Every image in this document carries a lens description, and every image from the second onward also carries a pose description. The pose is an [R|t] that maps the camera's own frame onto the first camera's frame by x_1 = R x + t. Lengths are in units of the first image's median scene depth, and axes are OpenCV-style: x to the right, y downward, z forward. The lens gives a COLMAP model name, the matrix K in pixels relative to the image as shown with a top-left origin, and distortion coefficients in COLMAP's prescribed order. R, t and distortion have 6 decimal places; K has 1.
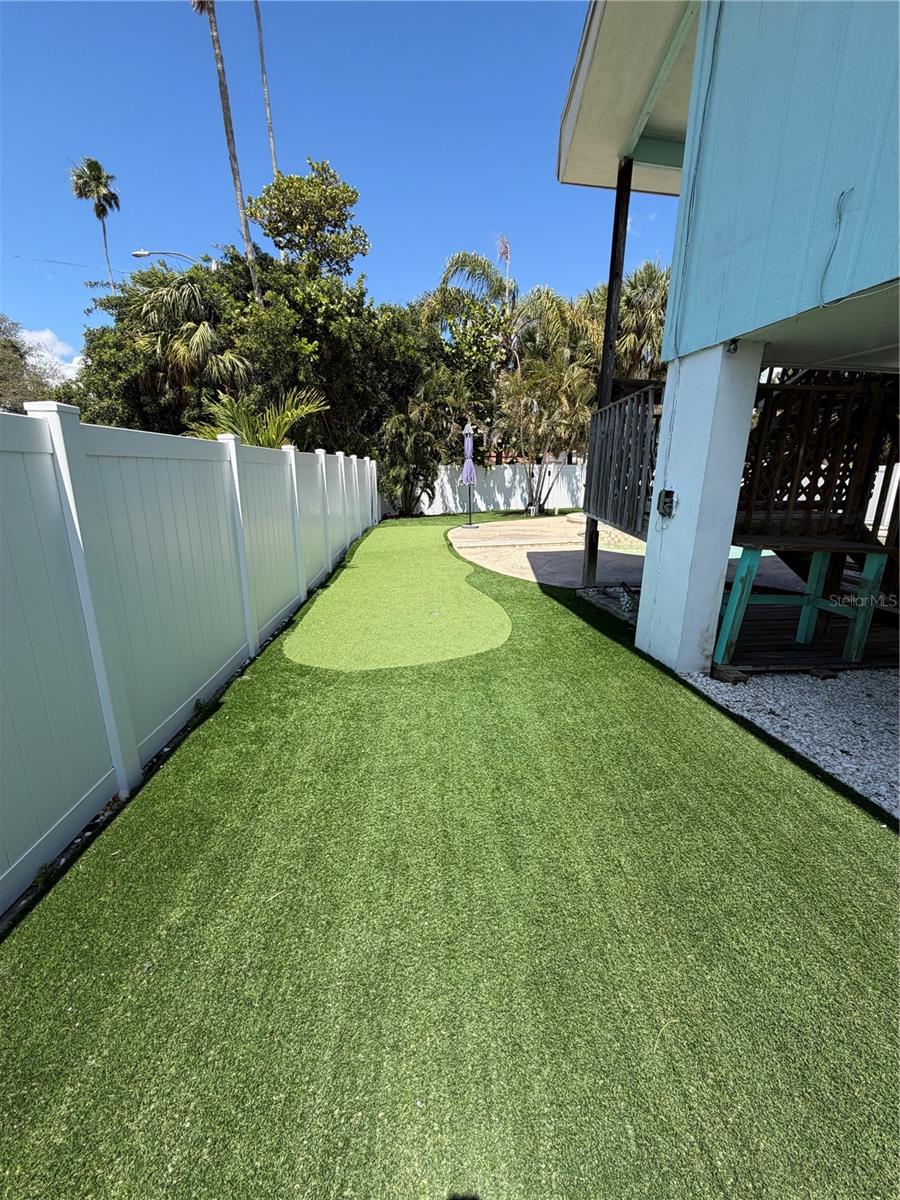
lens RADIAL K [[480.5, 0, 451.4], [0, 480.5, 603.0], [0, 0, 1]] dist [0.004225, -0.000308]
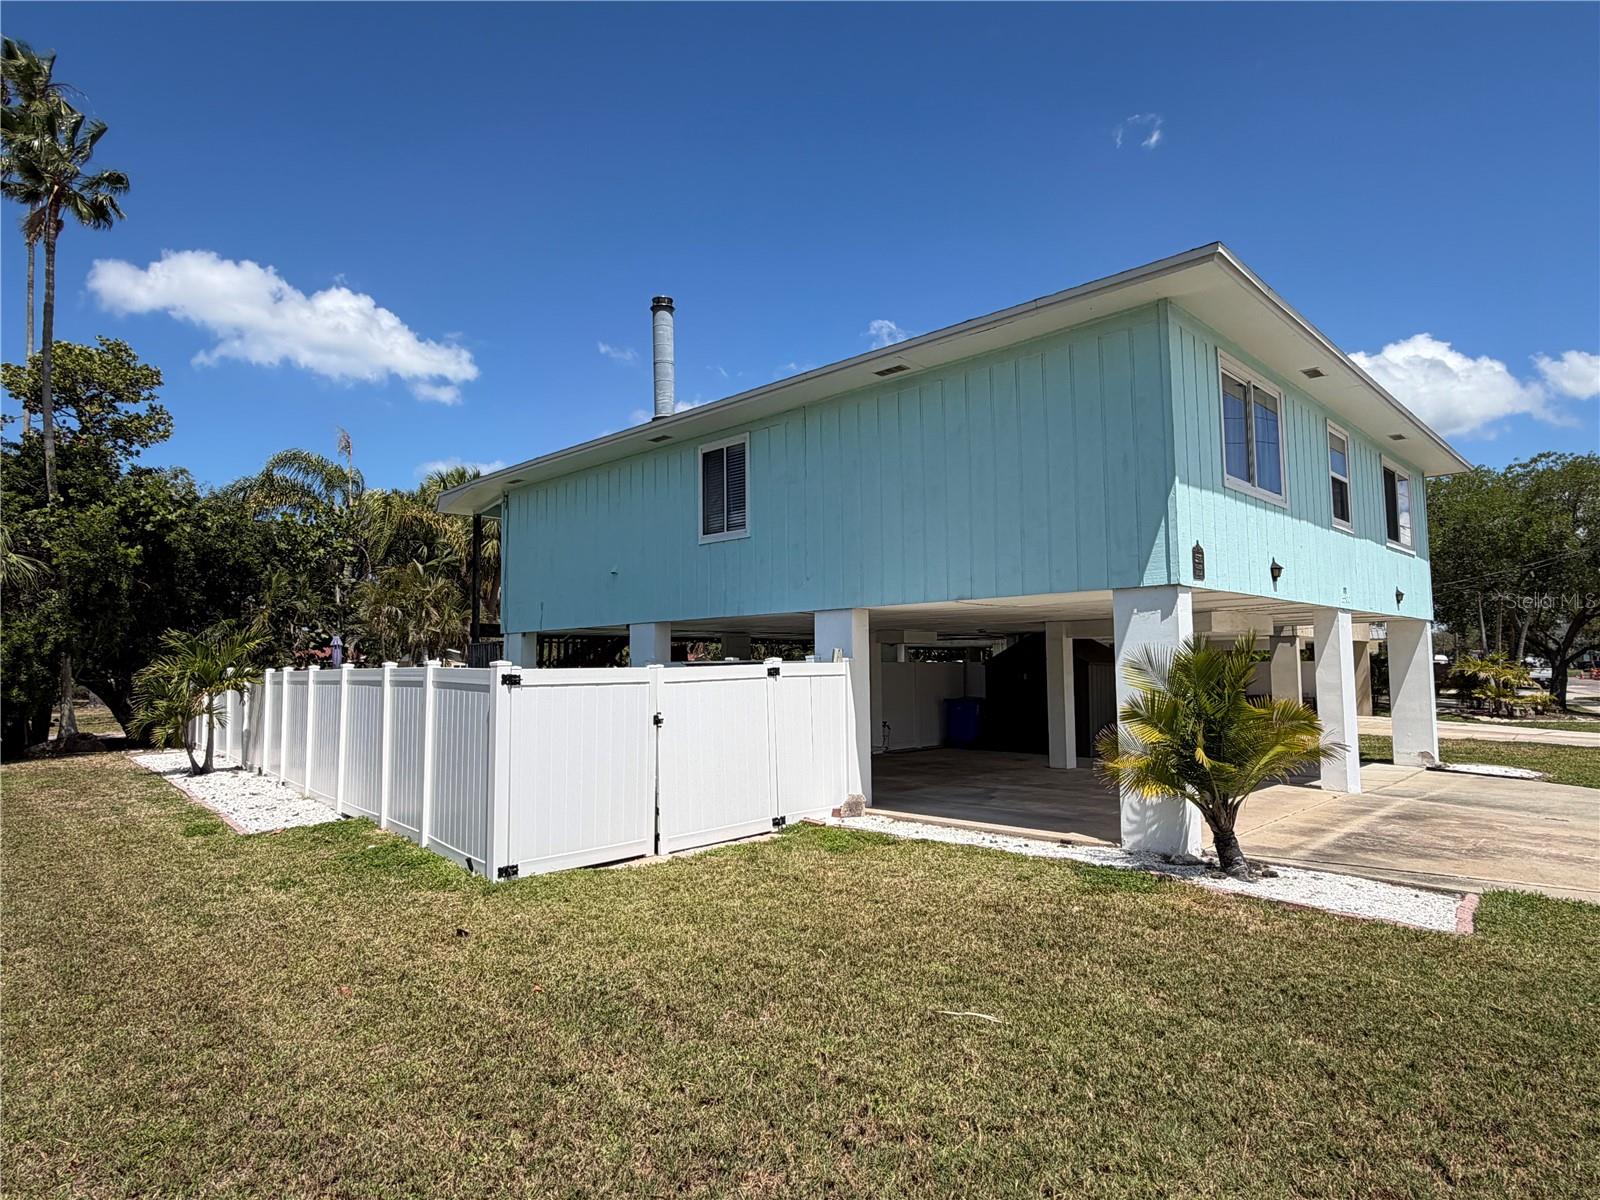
lens RADIAL K [[915.5, 0, 806.2], [0, 915.5, 602.4], [0, 0, 1]] dist [0.000152, 0.000224]
pose [[0.798681, 0.023587, 0.601292, -0.256982], [0.178012, 0.945248, -0.273528, 0.200343], [-0.574822, 0.325499, 0.750753, -0.792080]]
